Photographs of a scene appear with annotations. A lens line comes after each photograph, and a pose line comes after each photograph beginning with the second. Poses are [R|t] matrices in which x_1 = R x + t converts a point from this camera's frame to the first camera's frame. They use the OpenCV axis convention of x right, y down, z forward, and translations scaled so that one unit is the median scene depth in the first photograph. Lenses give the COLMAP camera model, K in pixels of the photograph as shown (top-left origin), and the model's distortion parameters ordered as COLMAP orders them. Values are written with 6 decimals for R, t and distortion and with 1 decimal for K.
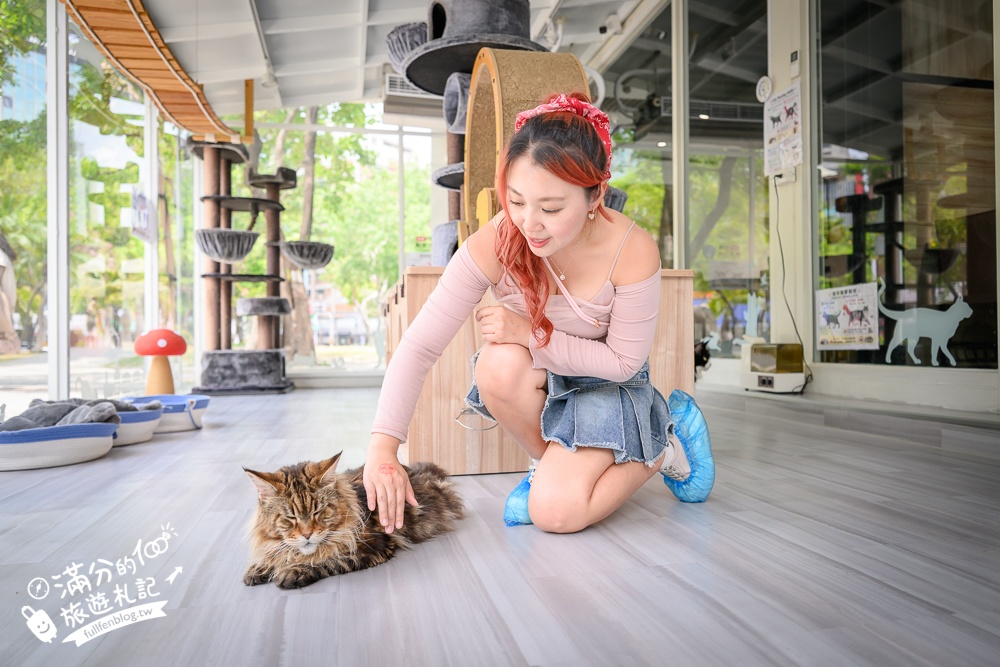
lens RADIAL K [[675.8, 0, 470.9], [0, 675.8, 332.5], [0, 0, 1]] dist [0.005966, 0.001940]
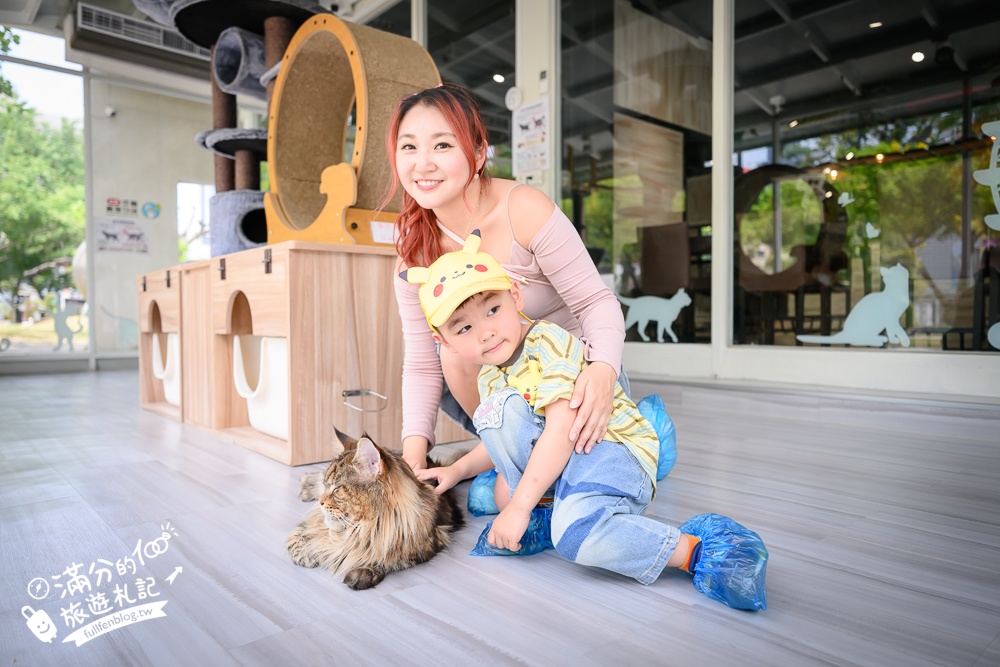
lens RADIAL K [[675.8, 0, 453.8], [0, 675.8, 328.3], [0, 0, 1]] dist [0.005966, 0.001940]
pose [[0.885539, 0.000600, 0.464565, -0.233979], [-0.012255, 0.999681, 0.022068, -0.000507], [-0.464404, -0.025235, 0.885264, 0.051369]]
